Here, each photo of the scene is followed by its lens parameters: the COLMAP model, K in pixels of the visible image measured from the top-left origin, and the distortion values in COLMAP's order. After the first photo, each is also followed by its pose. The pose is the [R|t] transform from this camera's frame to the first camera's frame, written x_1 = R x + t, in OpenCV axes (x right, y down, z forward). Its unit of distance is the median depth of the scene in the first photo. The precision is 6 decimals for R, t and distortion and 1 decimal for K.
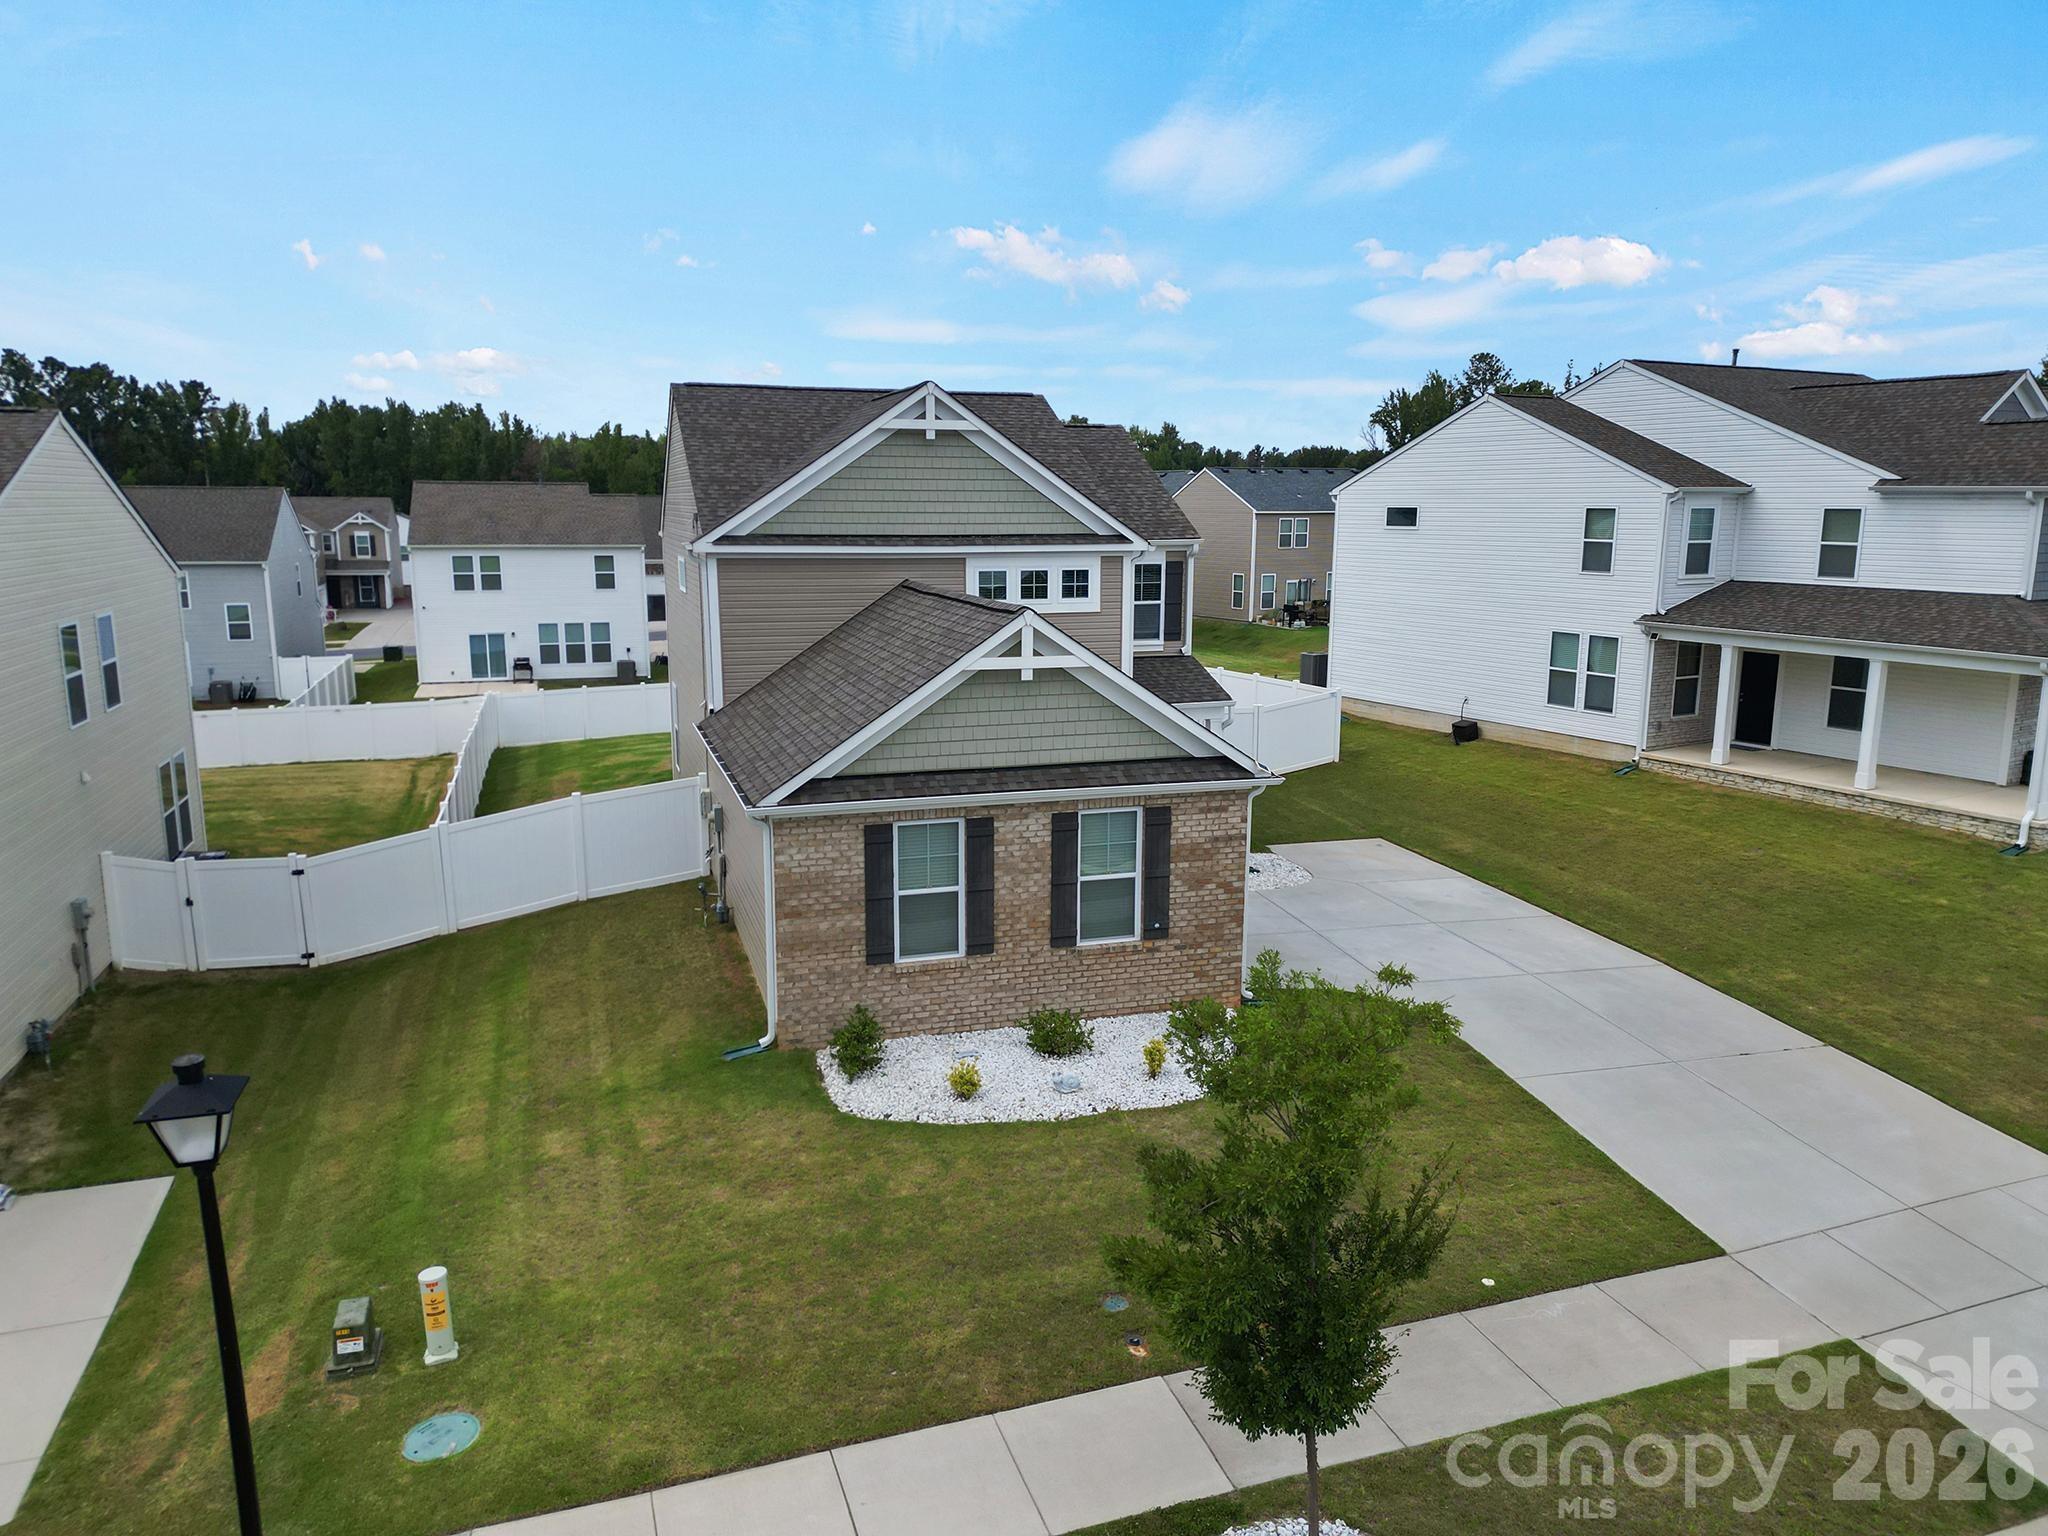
lens RADIAL K [[1427.7, 0, 1024.0], [0, 1427.7, 768.0], [0, 0, 1]] dist [0.112535, -0.149676]
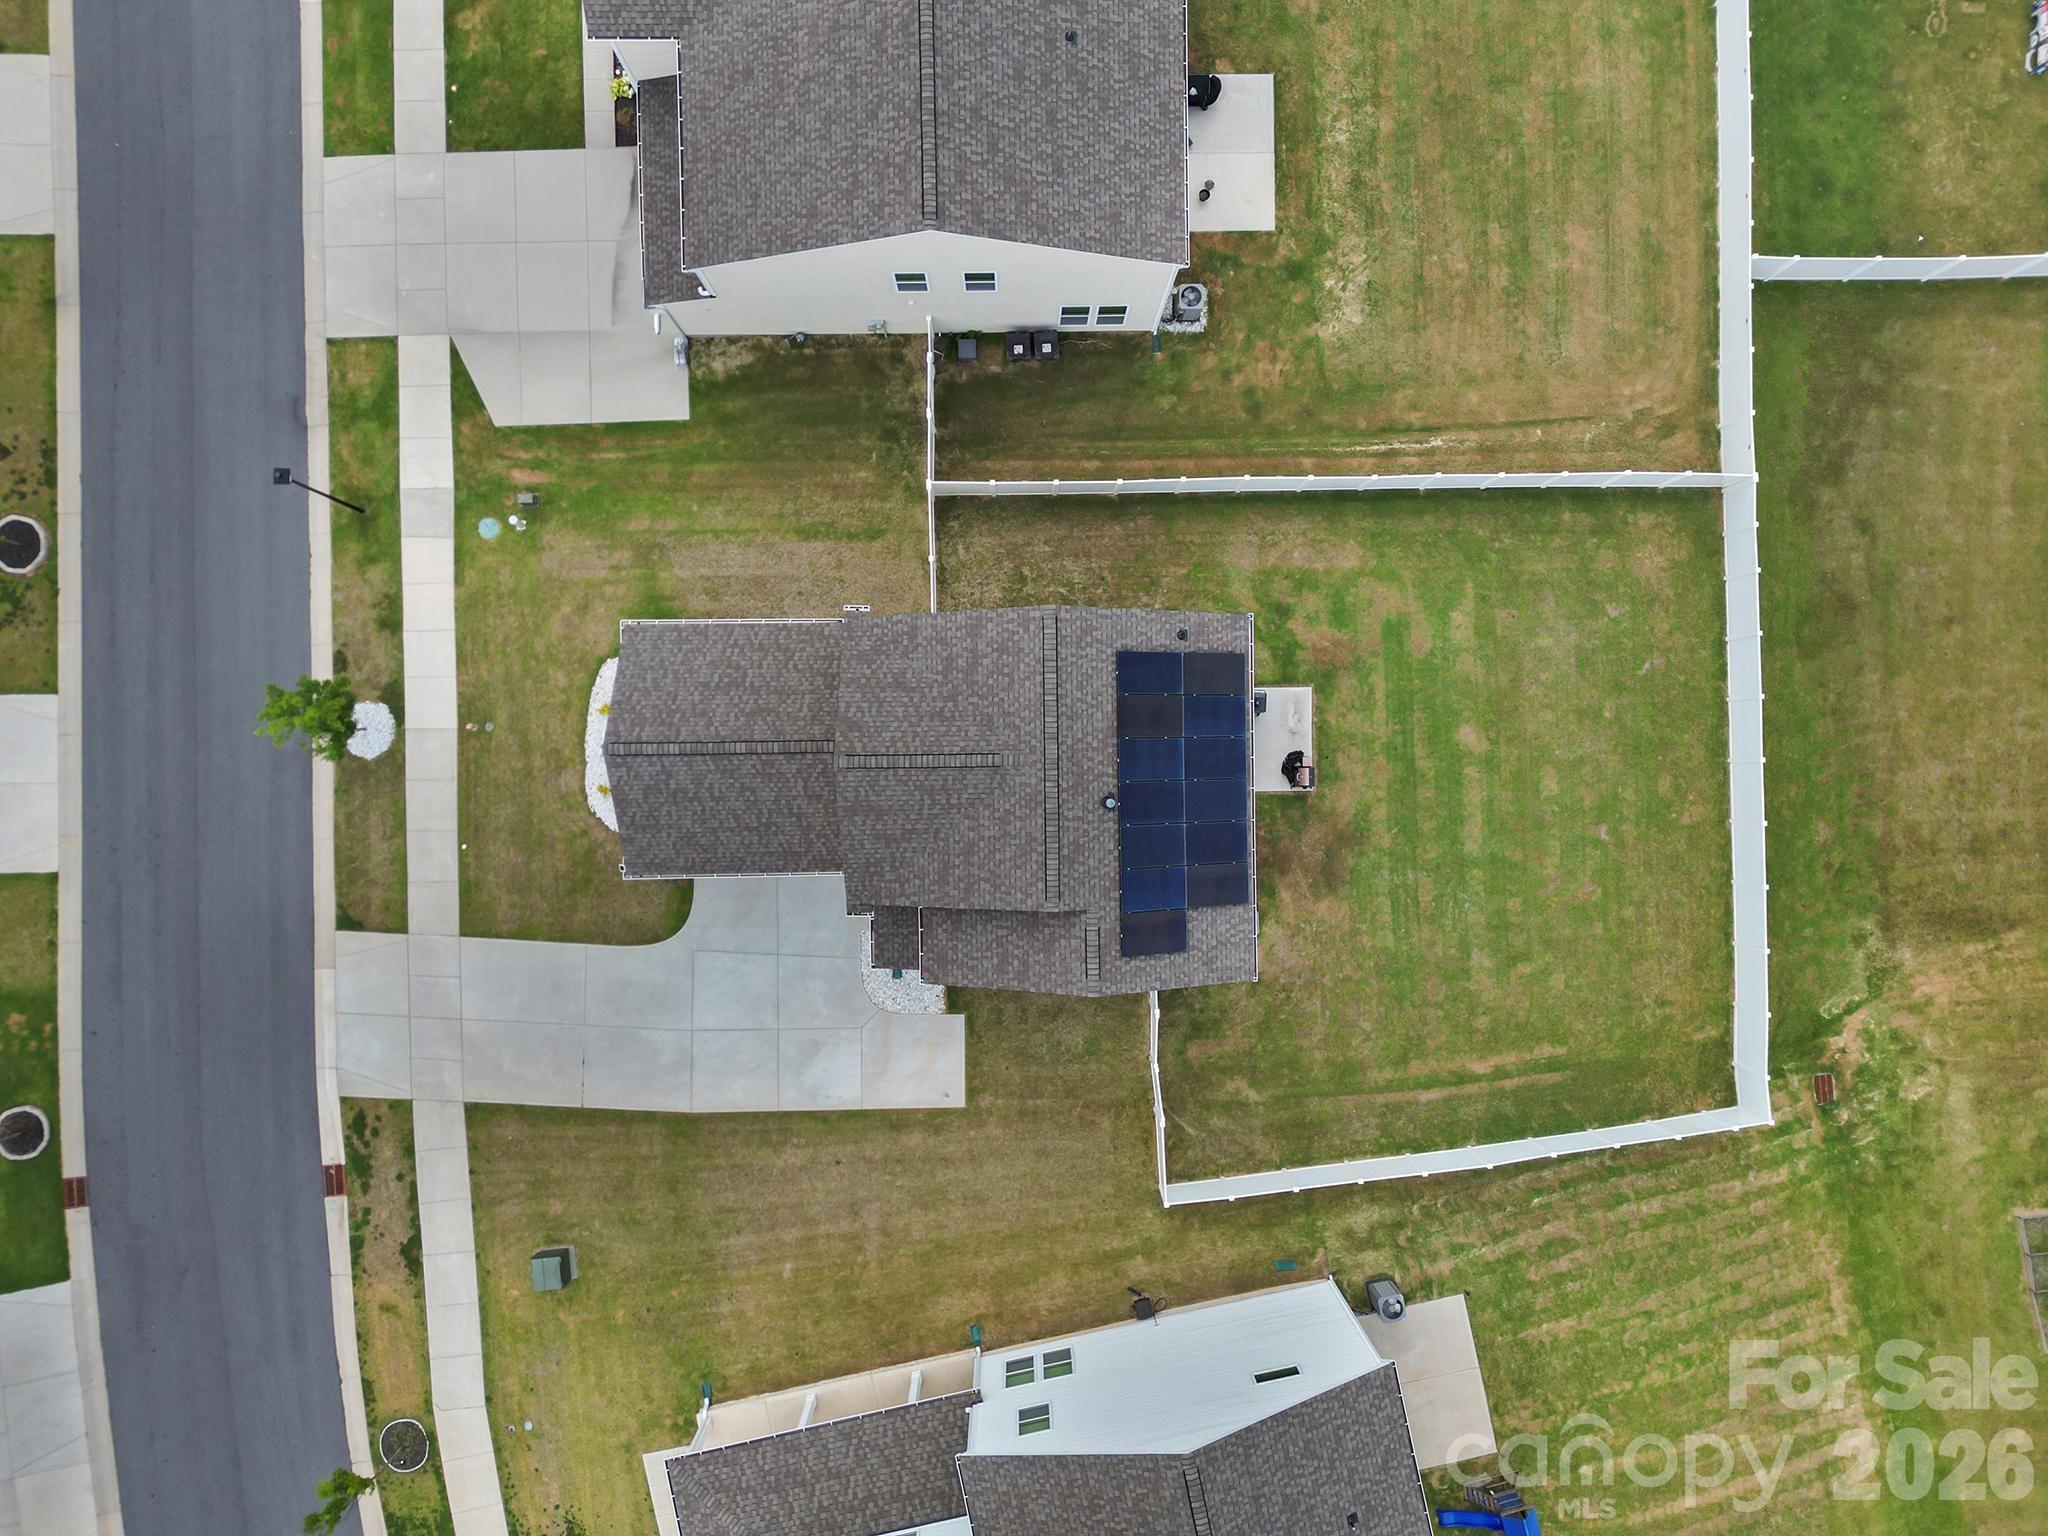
lens RADIAL K [[1427.0, 0, 1026.3], [0, 1427.0, 771.1], [0, 0, 1]] dist [0.087409, -0.088040]
pose [[-0.293443, 0.955960, 0.005660, -0.132855], [-0.177279, -0.060234, 0.982316, -1.904611], [0.939395, 0.287250, 0.187147, 1.000341]]
